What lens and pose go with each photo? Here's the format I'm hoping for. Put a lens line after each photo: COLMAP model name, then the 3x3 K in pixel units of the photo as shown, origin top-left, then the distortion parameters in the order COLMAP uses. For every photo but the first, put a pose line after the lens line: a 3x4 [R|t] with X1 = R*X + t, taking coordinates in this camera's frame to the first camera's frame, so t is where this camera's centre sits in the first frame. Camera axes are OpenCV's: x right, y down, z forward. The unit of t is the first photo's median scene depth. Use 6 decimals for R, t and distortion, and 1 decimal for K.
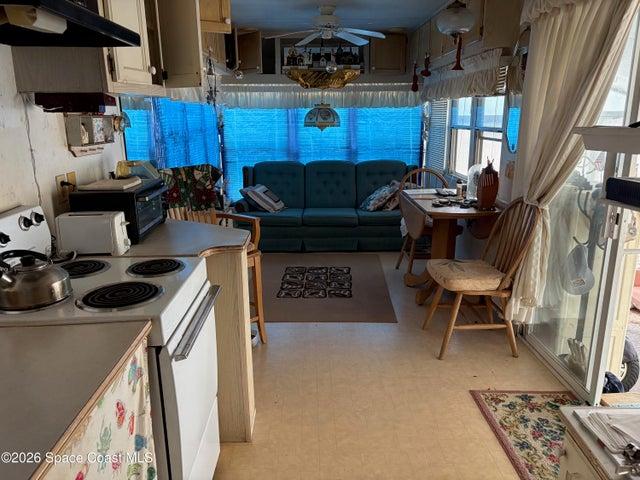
lens RADIAL K [[479.7, 0, 316.6], [0, 479.7, 241.8], [0, 0, 1]] dist [0.050435, -0.052586]
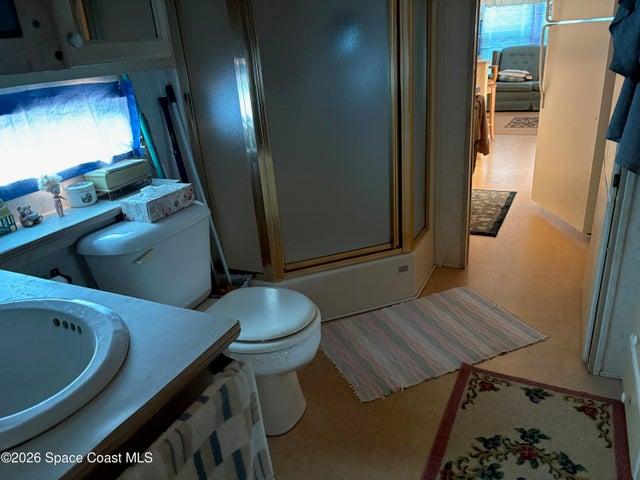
lens RADIAL K [[479.7, 0, 319.5], [0, 479.7, 242.7], [0, 0, 1]] dist [0.050435, -0.052586]
pose [[0.885777, 0.128546, -0.445953, 0.171908], [-0.057340, 0.983827, 0.169695, 0.315469], [0.460554, -0.124741, 0.878823, -0.927090]]
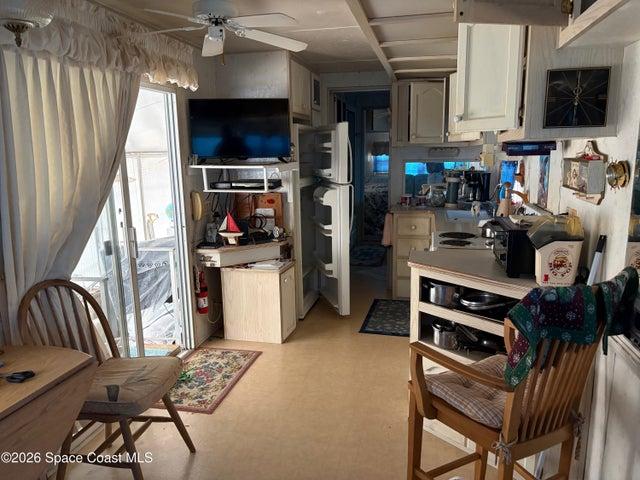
lens RADIAL K [[479.7, 0, 318.3], [0, 479.7, 240.9], [0, 0, 1]] dist [0.050435, -0.052586]
pose [[-0.970214, -0.017037, 0.241650, -0.142493], [0.090254, 0.900287, 0.425837, -0.393736], [-0.224809, 0.434963, -0.871934, 1.395630]]
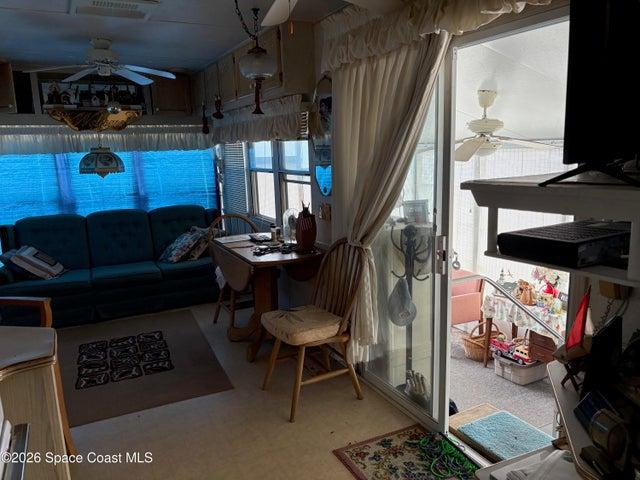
lens RADIAL K [[479.7, 0, 314.3], [0, 479.7, 242.3], [0, 0, 1]] dist [0.050435, -0.052586]
pose [[0.896638, -0.104279, 0.430309, -0.060924], [0.135110, 0.989956, -0.041629, -0.047203], [-0.421645, 0.095465, 0.901721, 0.107723]]
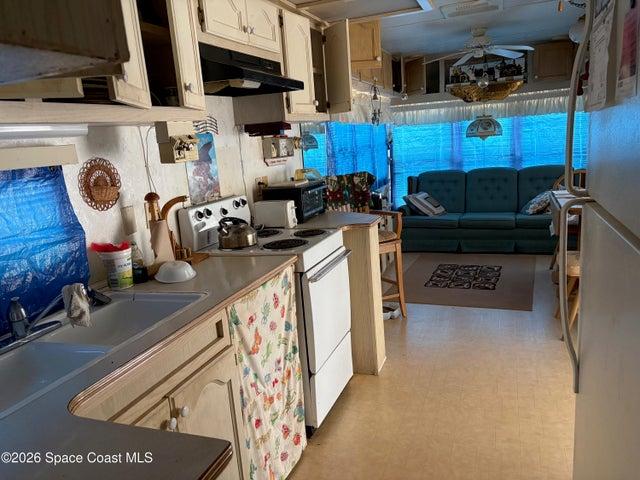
lens RADIAL K [[479.7, 0, 316.6], [0, 479.7, 241.8], [0, 0, 1]] dist [0.050435, -0.052586]
pose [[0.925109, 0.019071, -0.379223, 0.138675], [-0.033387, 0.998955, -0.031209, 0.067115], [0.378231, 0.041532, 0.924779, -0.202455]]
